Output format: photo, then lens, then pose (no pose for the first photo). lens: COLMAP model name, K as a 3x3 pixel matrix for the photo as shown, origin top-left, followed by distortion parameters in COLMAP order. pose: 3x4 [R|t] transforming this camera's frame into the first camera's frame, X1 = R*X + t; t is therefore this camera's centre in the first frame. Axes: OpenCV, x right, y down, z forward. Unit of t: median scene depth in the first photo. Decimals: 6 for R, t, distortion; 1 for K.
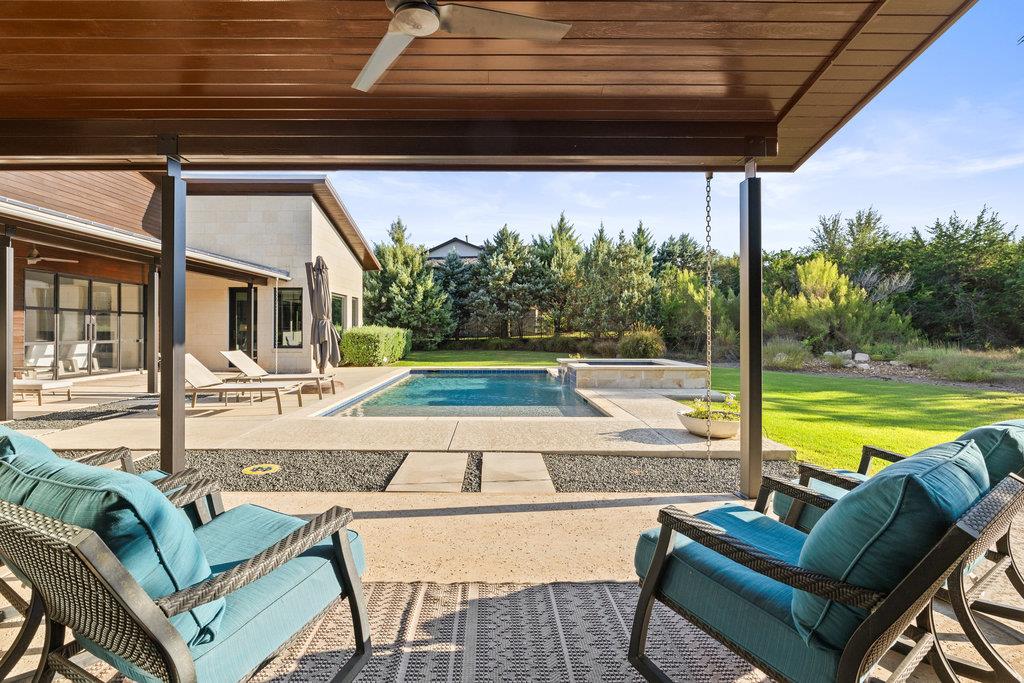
lens RADIAL K [[497.8, 0, 506.3], [0, 497.8, 334.6], [0, 0, 1]] dist [-0.003078, -0.000154]
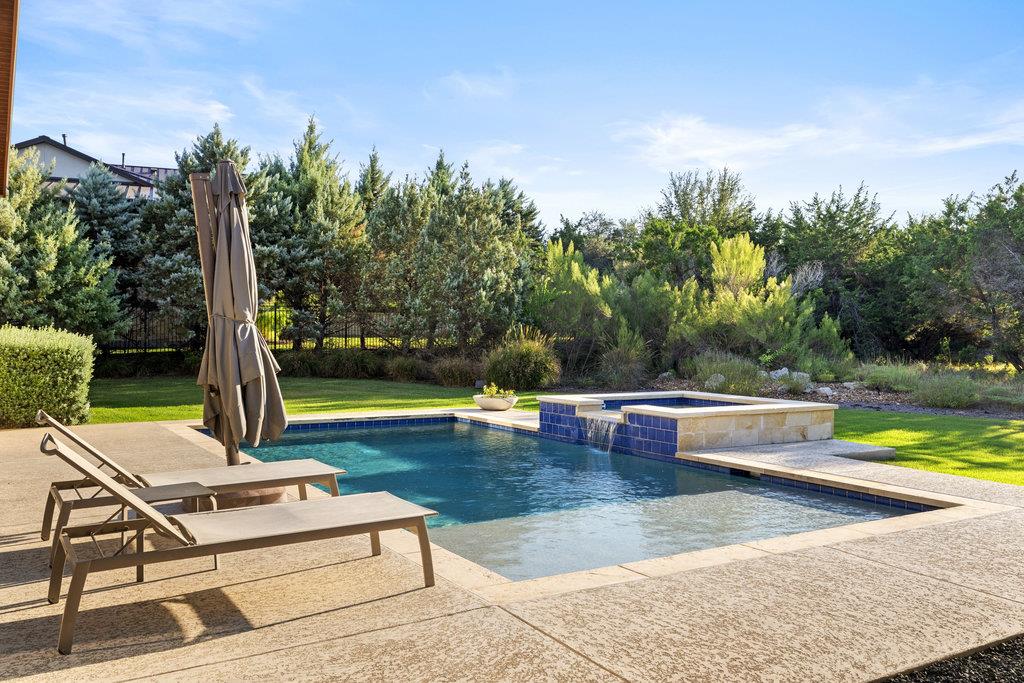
lens RADIAL K [[845.9, 0, 506.7], [0, 845.9, 339.5], [0, 0, 1]] dist [0.006790, 0.010924]
pose [[0.854310, 0.002566, 0.519757, -0.221676], [-0.003909, 0.999991, 0.001489, -0.007774], [-0.519749, -0.003304, 0.854313, 0.131309]]
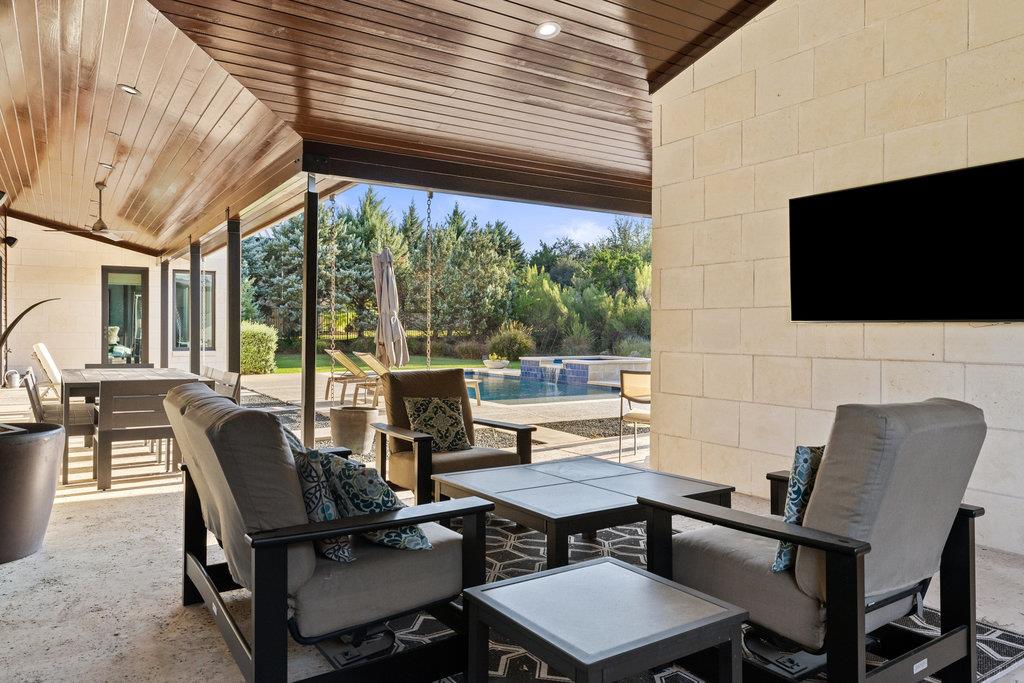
lens RADIAL K [[694.3, 0, 514.8], [0, 694.3, 342.5], [0, 0, 1]] dist [0.010747, 0.000658]
pose [[0.842834, -0.006115, 0.538139, -0.359249], [-0.000262, 0.999931, 0.011773, 0.001455], [-0.538174, -0.010064, 0.842774, -0.088480]]
